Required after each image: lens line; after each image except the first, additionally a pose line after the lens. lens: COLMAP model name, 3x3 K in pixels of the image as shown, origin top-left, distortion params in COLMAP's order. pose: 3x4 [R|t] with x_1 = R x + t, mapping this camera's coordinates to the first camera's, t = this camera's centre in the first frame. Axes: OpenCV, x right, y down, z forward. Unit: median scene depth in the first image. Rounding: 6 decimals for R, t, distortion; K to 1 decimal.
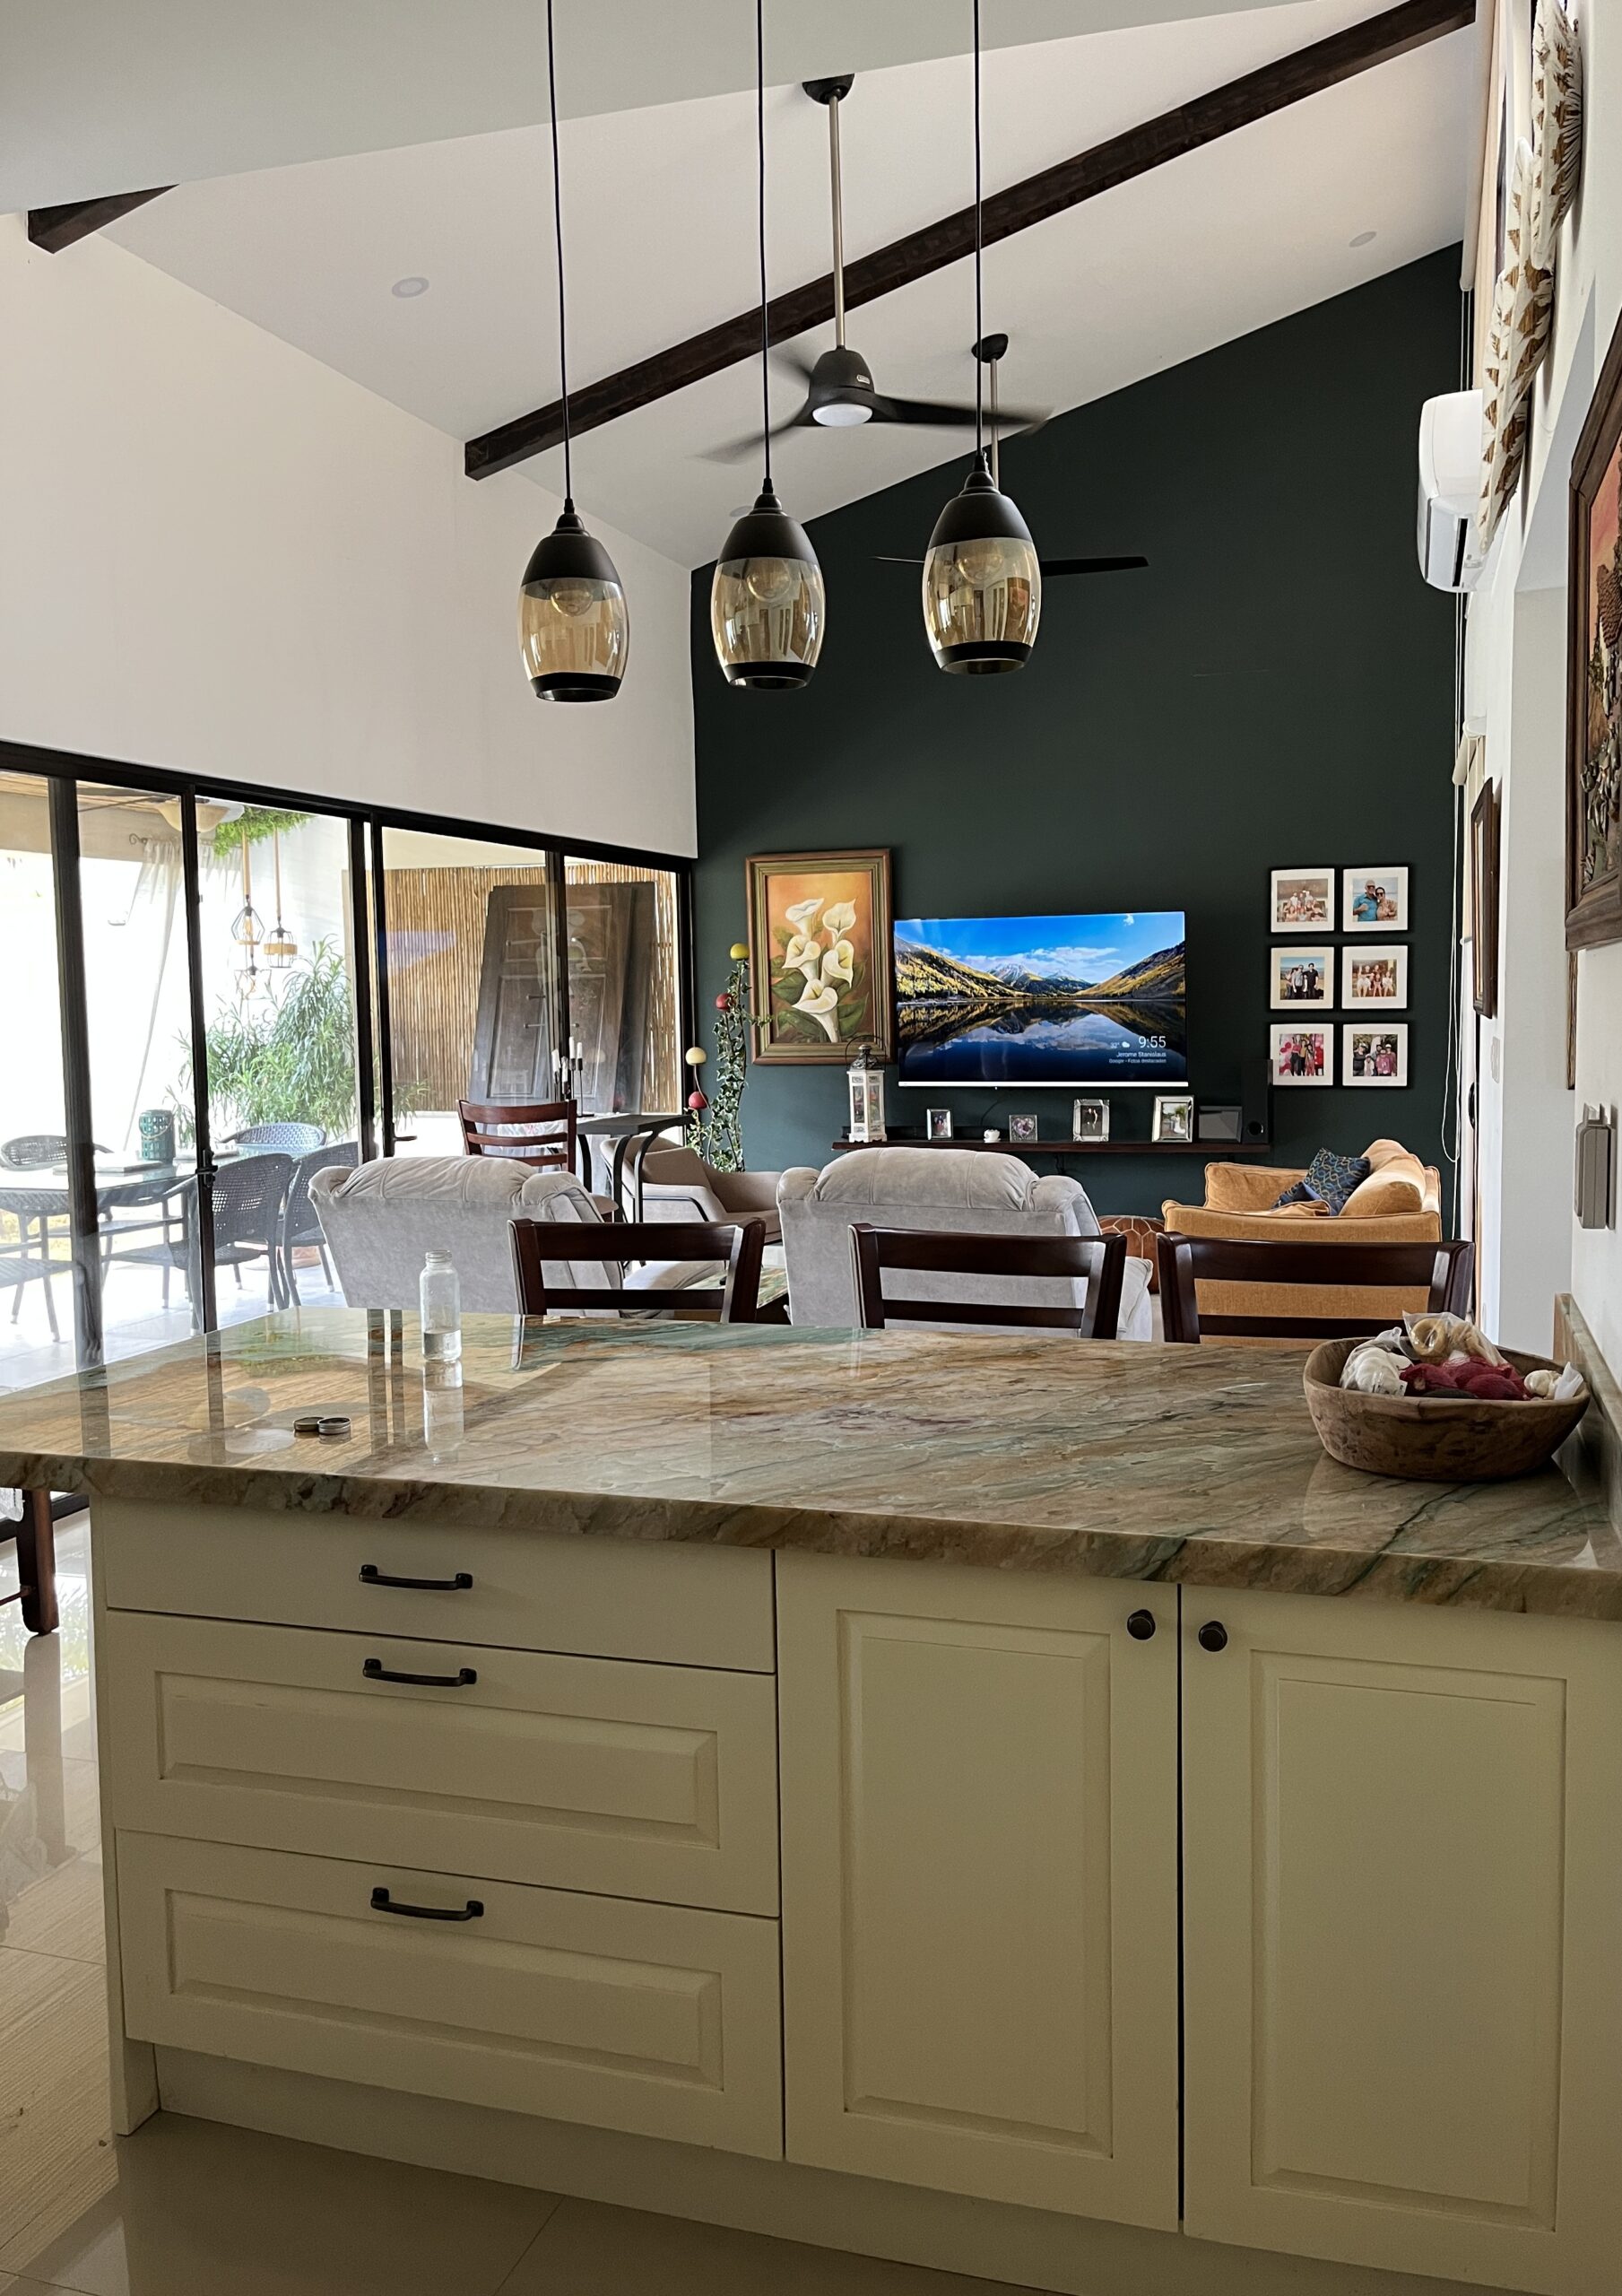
lens RADIAL K [[1869.2, 0, 812.2], [0, 1869.2, 1147.2], [0, 0, 1]] dist [0.071670, -0.003930]
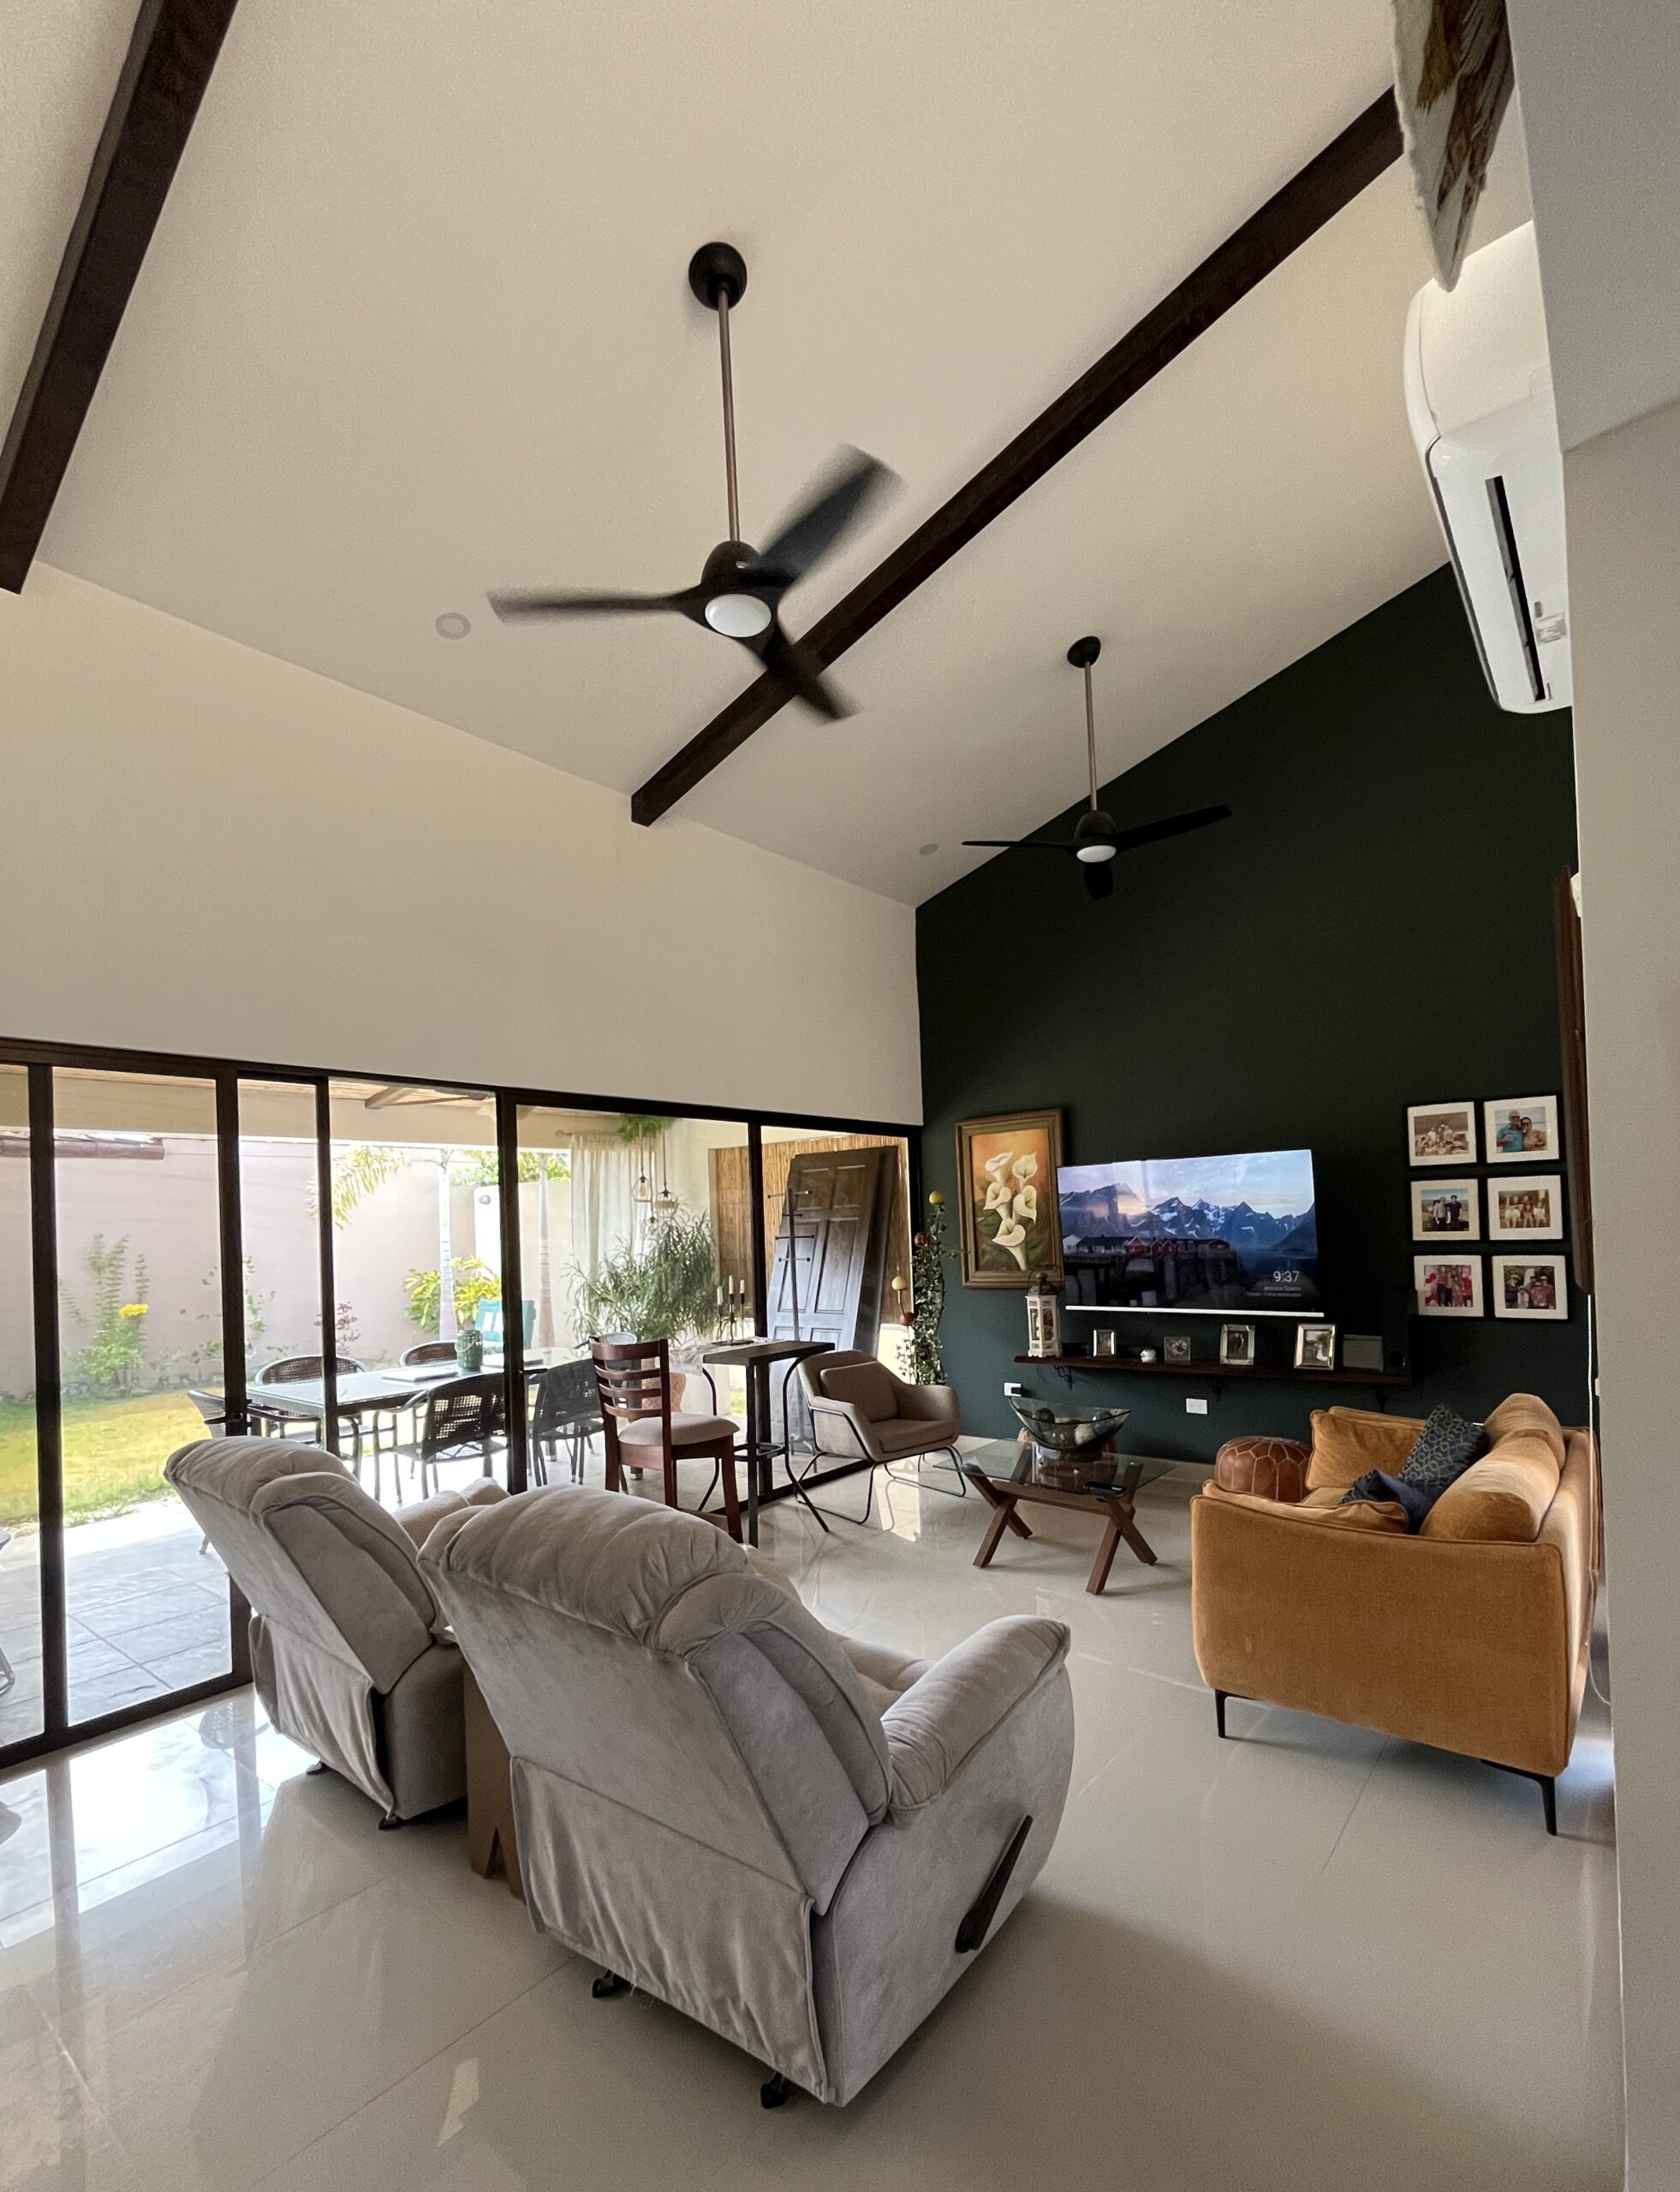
lens RADIAL K [[1015.5, 0, 873.4], [0, 1015.5, 1216.2], [0, 0, 1]] dist [-0.015796, 0.000275]
pose [[0.941177, -0.020459, -0.337294, 0.153781], [-0.008238, 0.996480, -0.083429, -0.038538], [0.337813, 0.081300, 0.937695, 0.384606]]
